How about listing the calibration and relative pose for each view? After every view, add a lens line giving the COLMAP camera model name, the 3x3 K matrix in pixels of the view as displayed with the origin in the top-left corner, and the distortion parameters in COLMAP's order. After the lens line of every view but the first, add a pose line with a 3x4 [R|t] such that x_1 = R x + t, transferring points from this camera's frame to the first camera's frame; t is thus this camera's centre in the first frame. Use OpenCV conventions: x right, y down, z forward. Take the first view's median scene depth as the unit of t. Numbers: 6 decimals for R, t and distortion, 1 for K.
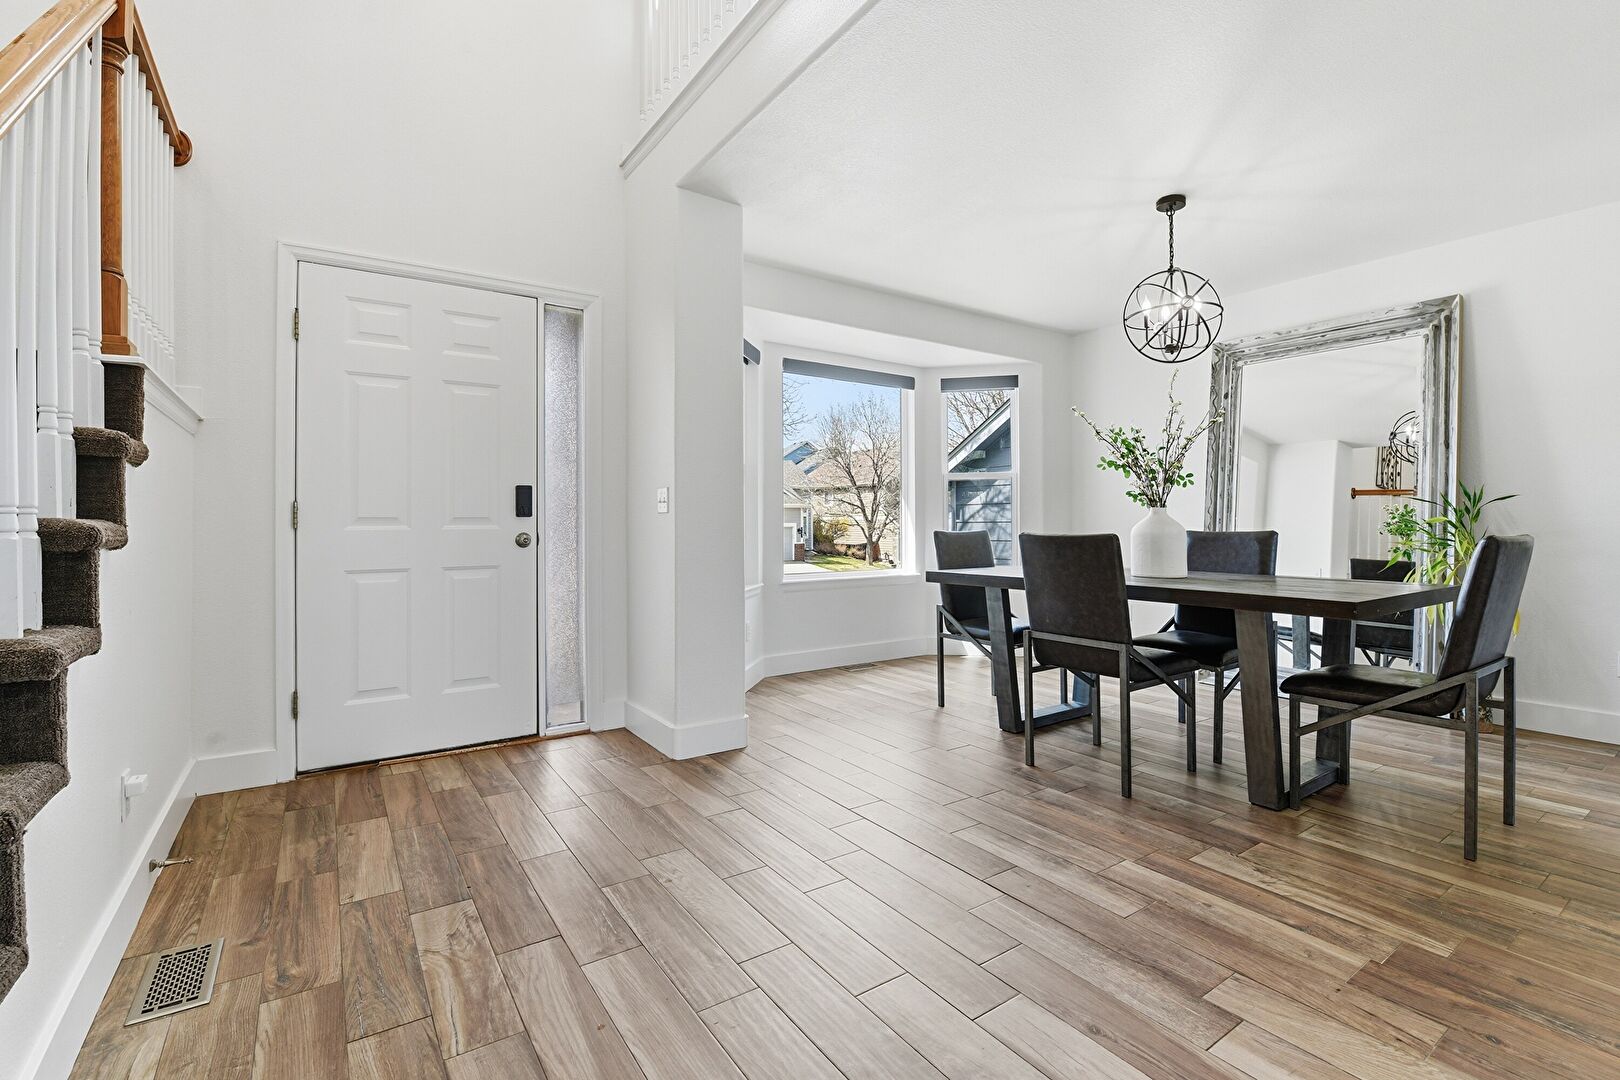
lens RADIAL K [[714.1, 0, 815.9], [0, 714.1, 536.0], [0, 0, 1]] dist [-0.010097, -0.004984]
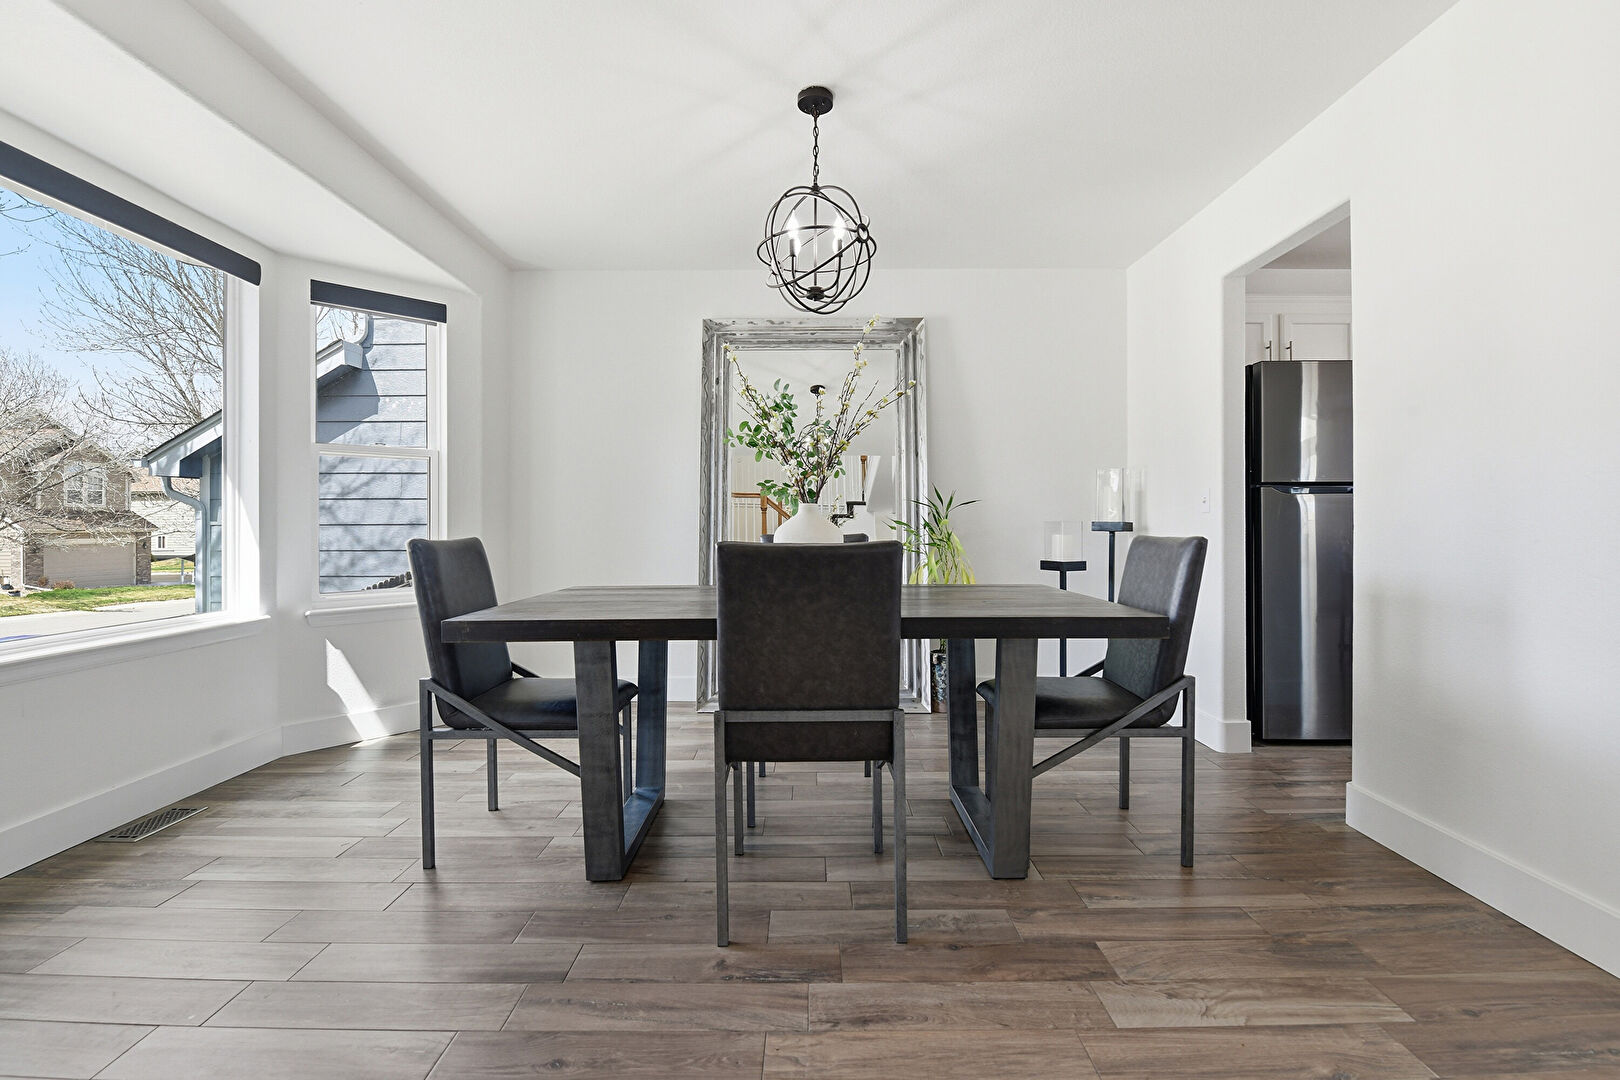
lens RADIAL K [[714.1, 0, 805.8], [0, 714.1, 526.5], [0, 0, 1]] dist [-0.010097, -0.004984]
pose [[0.566697, -0.001023, 0.823925, -0.134720], [0.015276, 0.999840, -0.009265, -0.009607], [-0.823784, 0.017837, 0.566623, 0.613517]]
